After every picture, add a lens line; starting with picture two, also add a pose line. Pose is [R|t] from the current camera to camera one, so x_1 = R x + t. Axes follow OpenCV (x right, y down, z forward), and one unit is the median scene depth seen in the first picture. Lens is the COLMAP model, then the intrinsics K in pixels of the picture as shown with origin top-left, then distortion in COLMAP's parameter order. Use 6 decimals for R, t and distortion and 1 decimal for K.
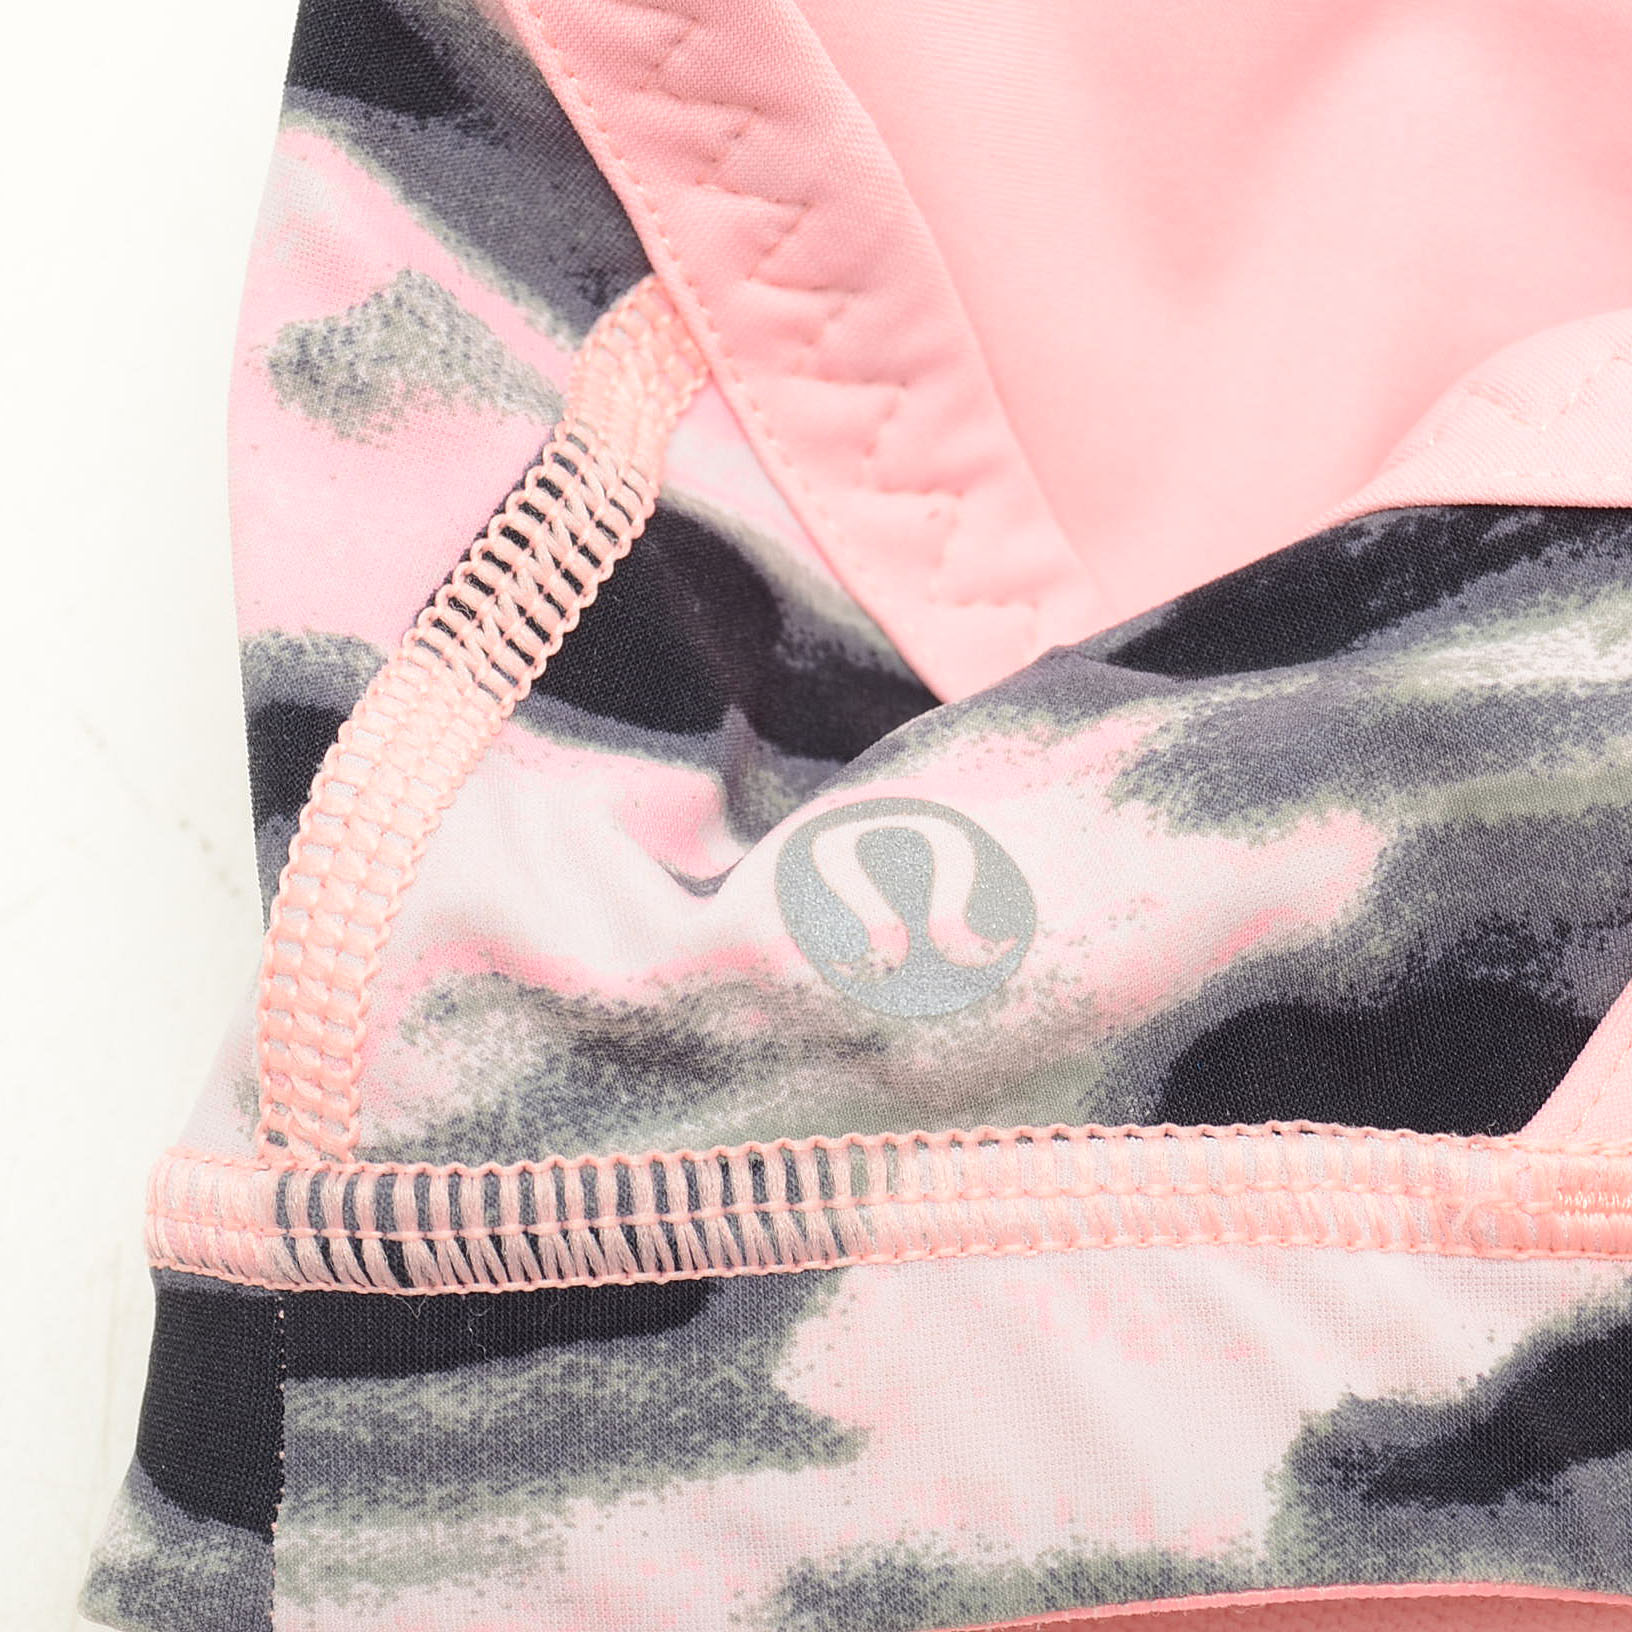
lens RADIAL K [[5372.3, 0, 816.8], [0, 5372.3, 816.0], [0, 0, 1]] dist [0.010121, 0.000000]
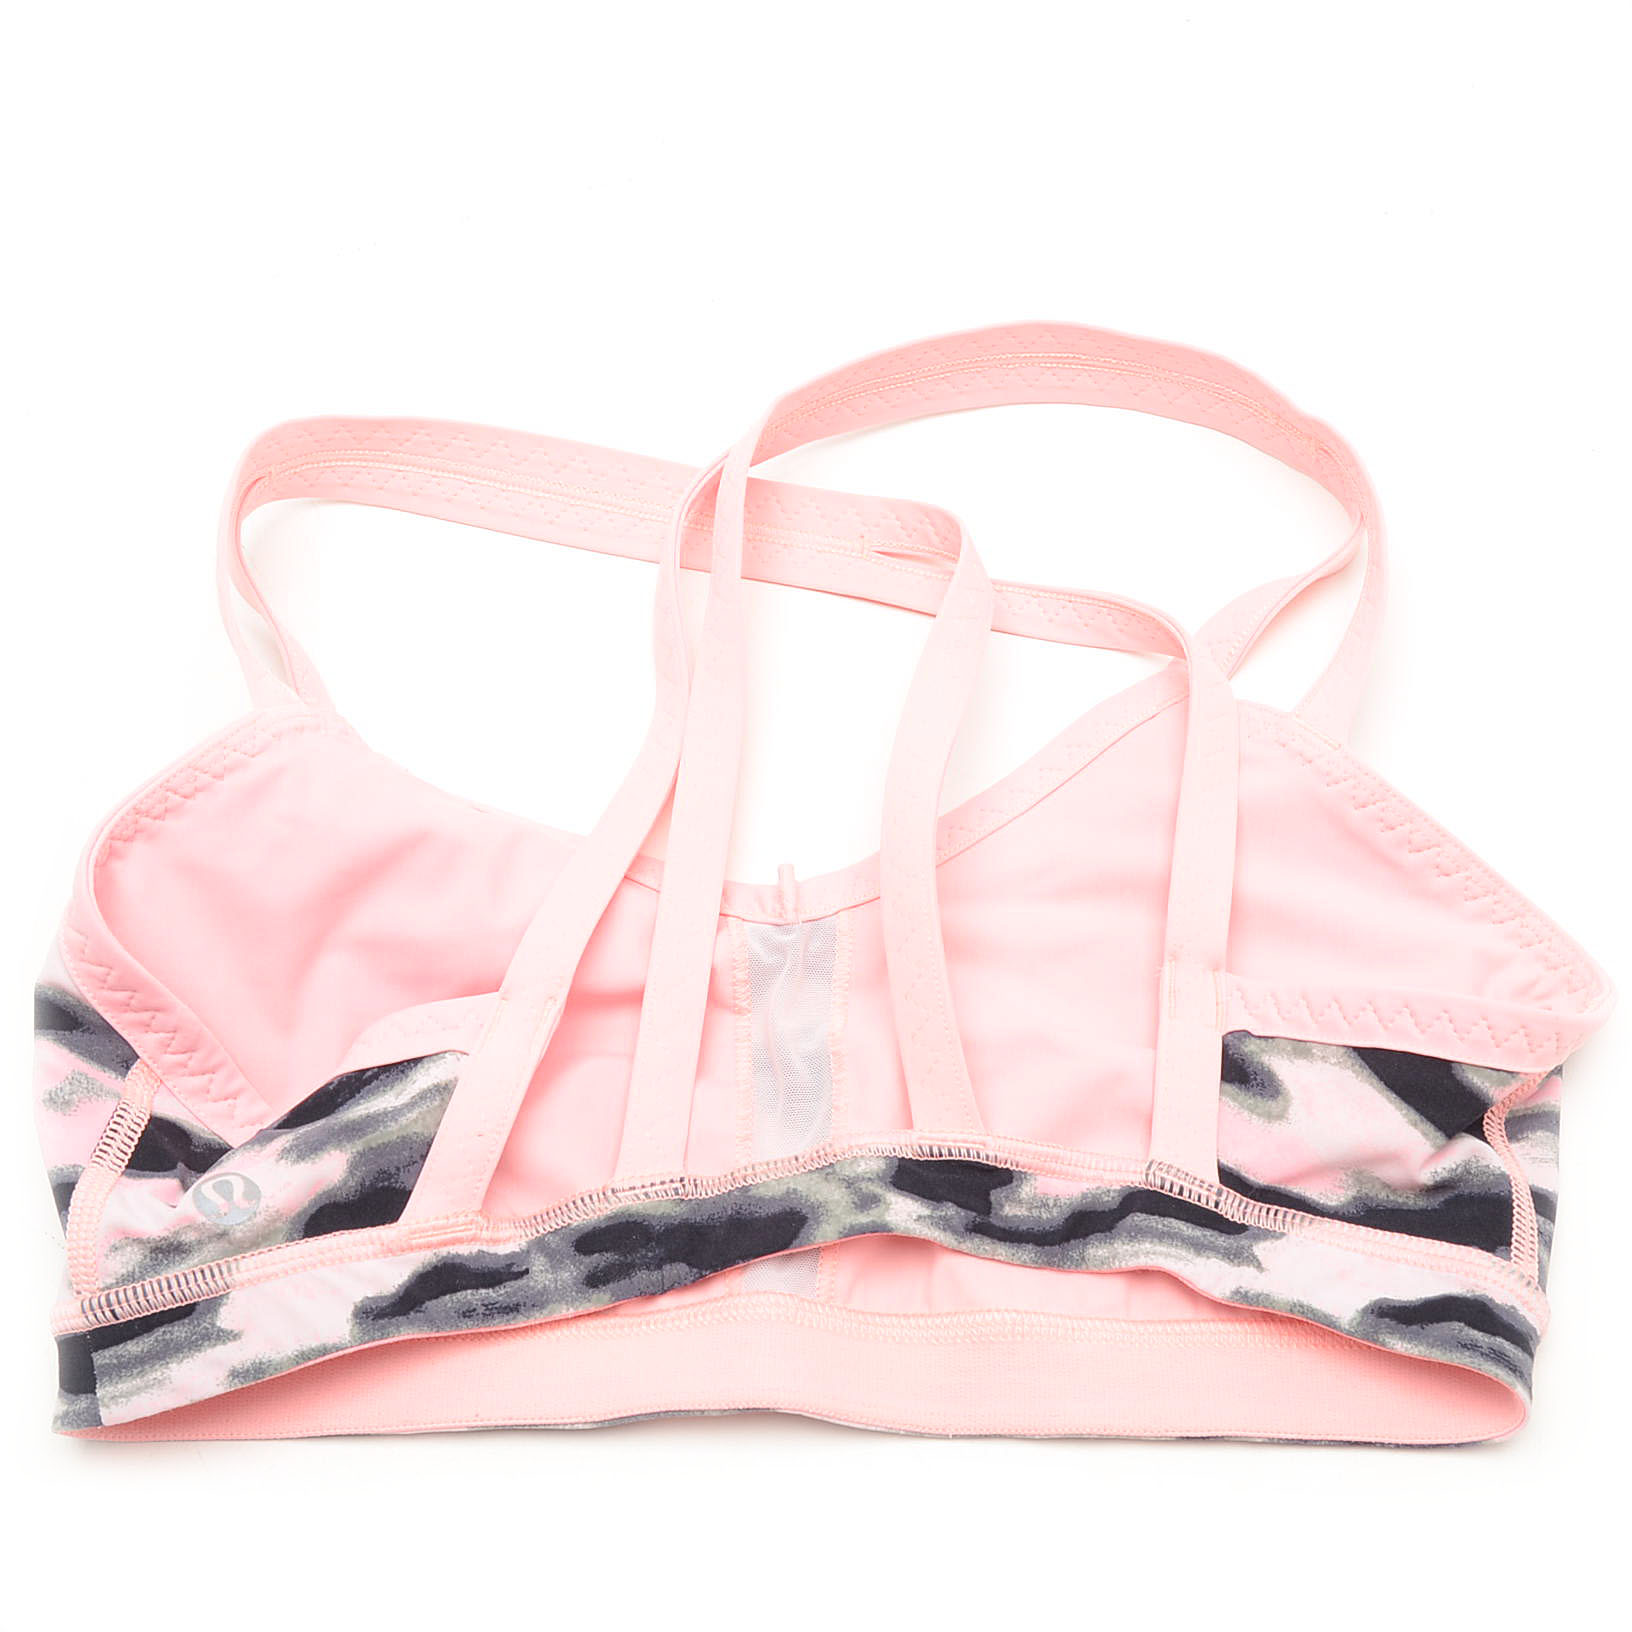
lens RADIAL K [[2810.6, 0, 814.9], [0, 2810.6, 815.5], [0, 0, 1]] dist [-0.049580, 0.000000]
pose [[0.967265, -0.203043, 0.152222, 0.175260], [0.228427, 0.957931, -0.173751, 0.200883], [-0.110539, 0.202835, 0.972954, -1.088875]]
